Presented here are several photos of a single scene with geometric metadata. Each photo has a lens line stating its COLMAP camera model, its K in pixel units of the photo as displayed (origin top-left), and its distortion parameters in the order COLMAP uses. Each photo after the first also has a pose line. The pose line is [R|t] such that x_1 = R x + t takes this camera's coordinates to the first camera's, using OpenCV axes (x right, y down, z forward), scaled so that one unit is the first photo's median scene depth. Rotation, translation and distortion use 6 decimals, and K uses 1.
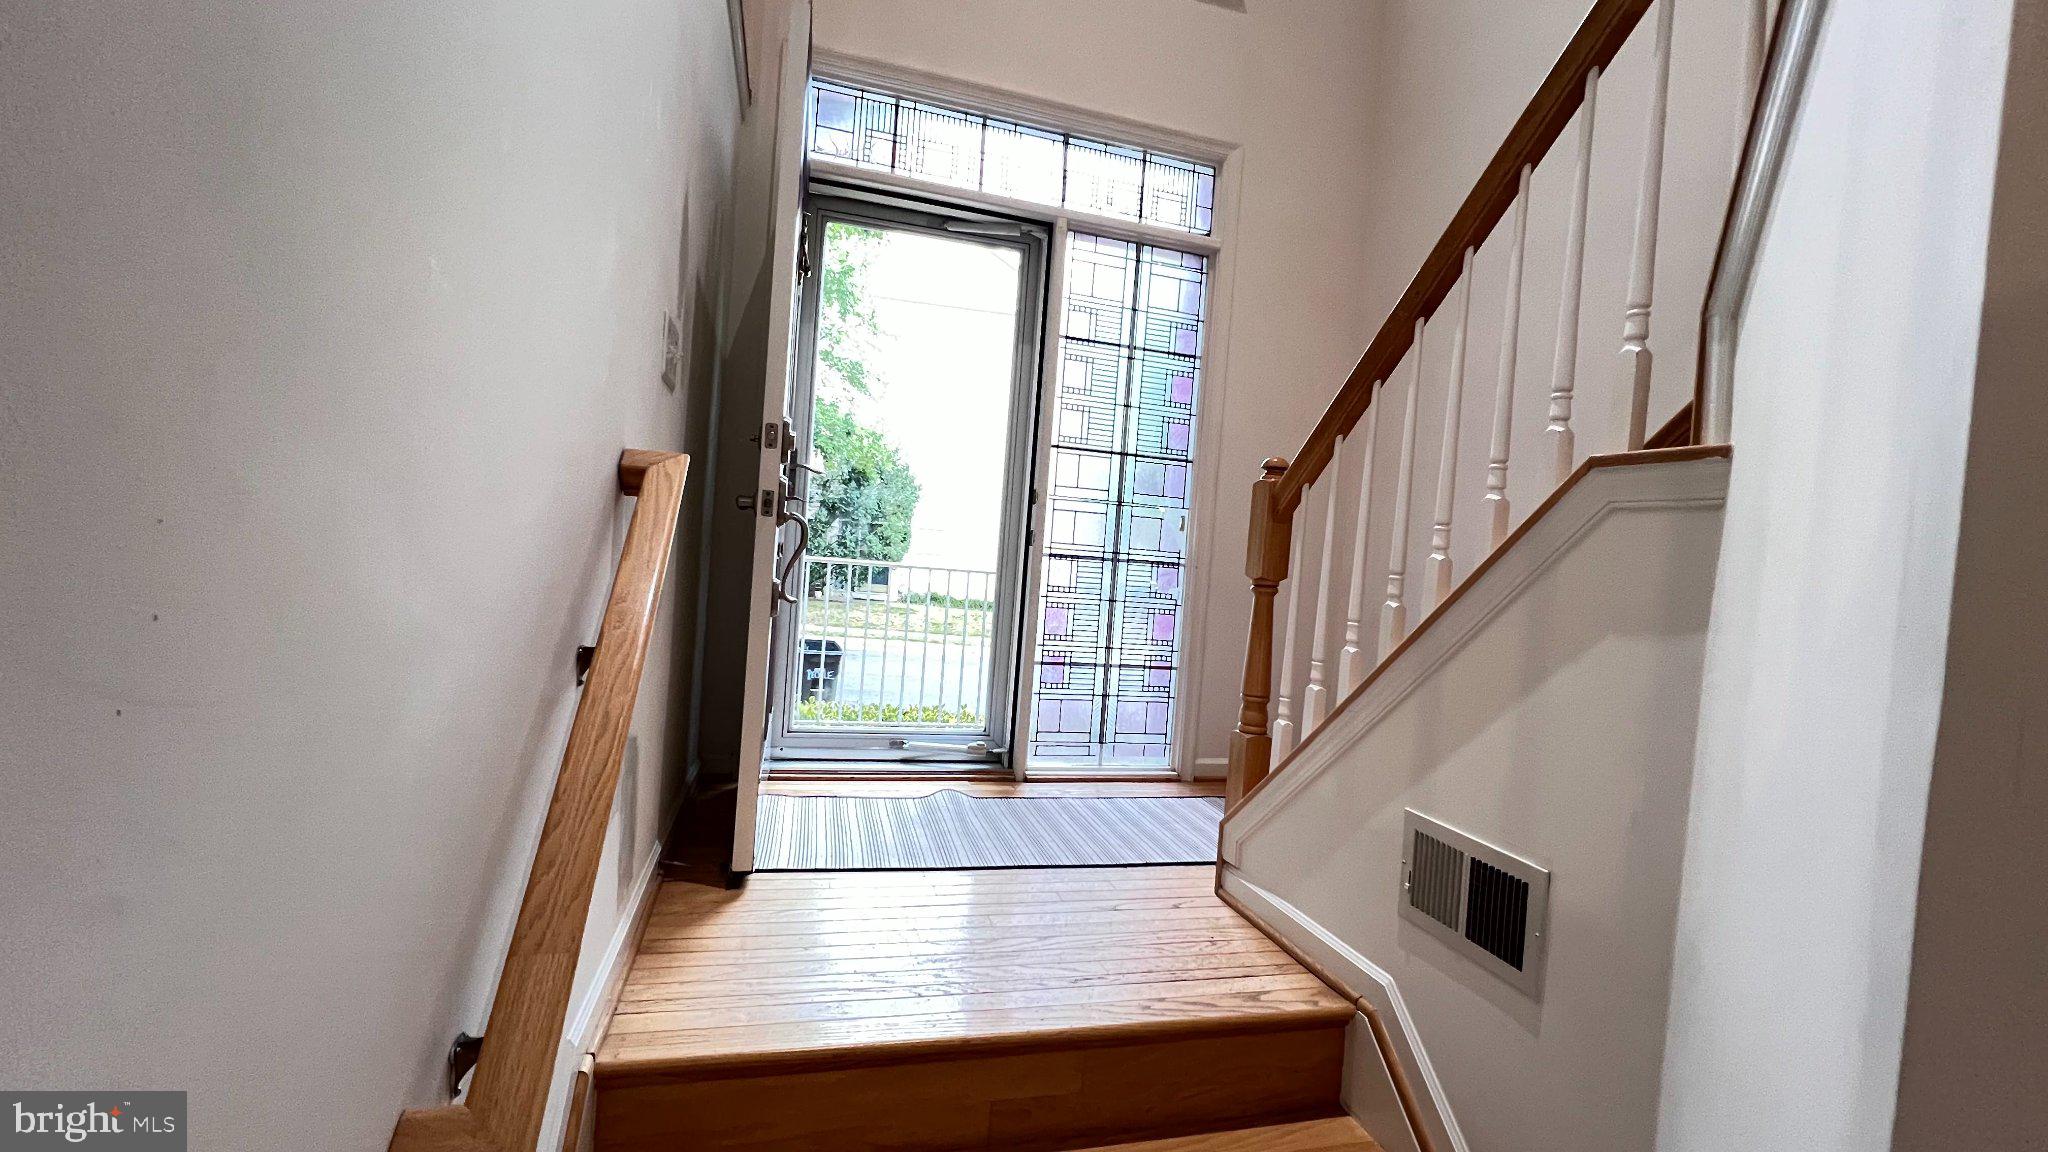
lens RADIAL K [[816.2, 0, 1030.2], [0, 816.2, 582.1], [0, 0, 1]] dist [-0.006365, -0.000229]
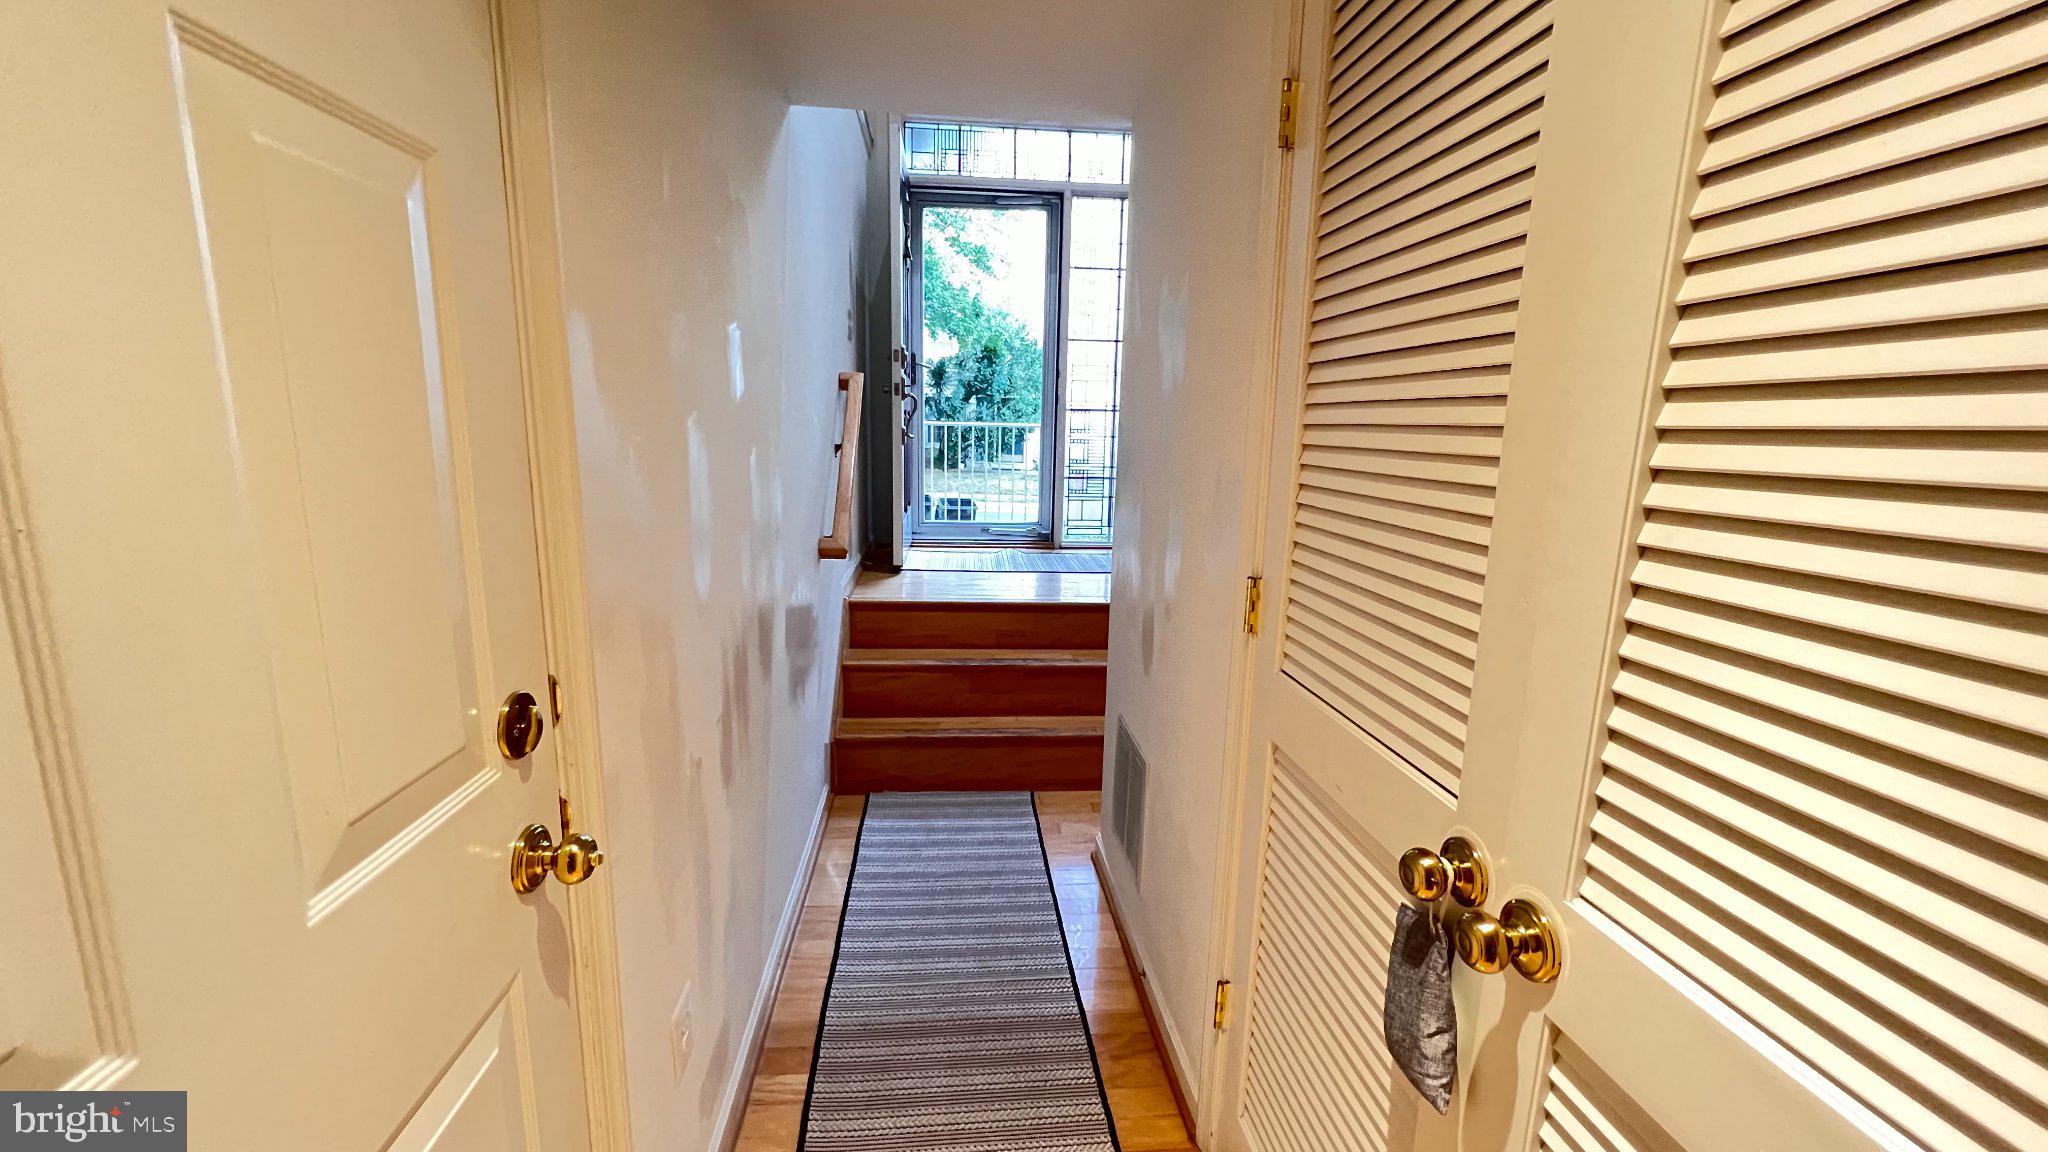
lens RADIAL K [[826.8, 0, 1019.6], [0, 826.8, 579.6], [0, 0, 1]] dist [0.001364, -0.000013]
pose [[0.980450, -0.019780, -0.195773, 0.236197], [0.048757, 0.988328, 0.144326, 0.057544], [0.190634, -0.151049, 0.969971, -0.645163]]
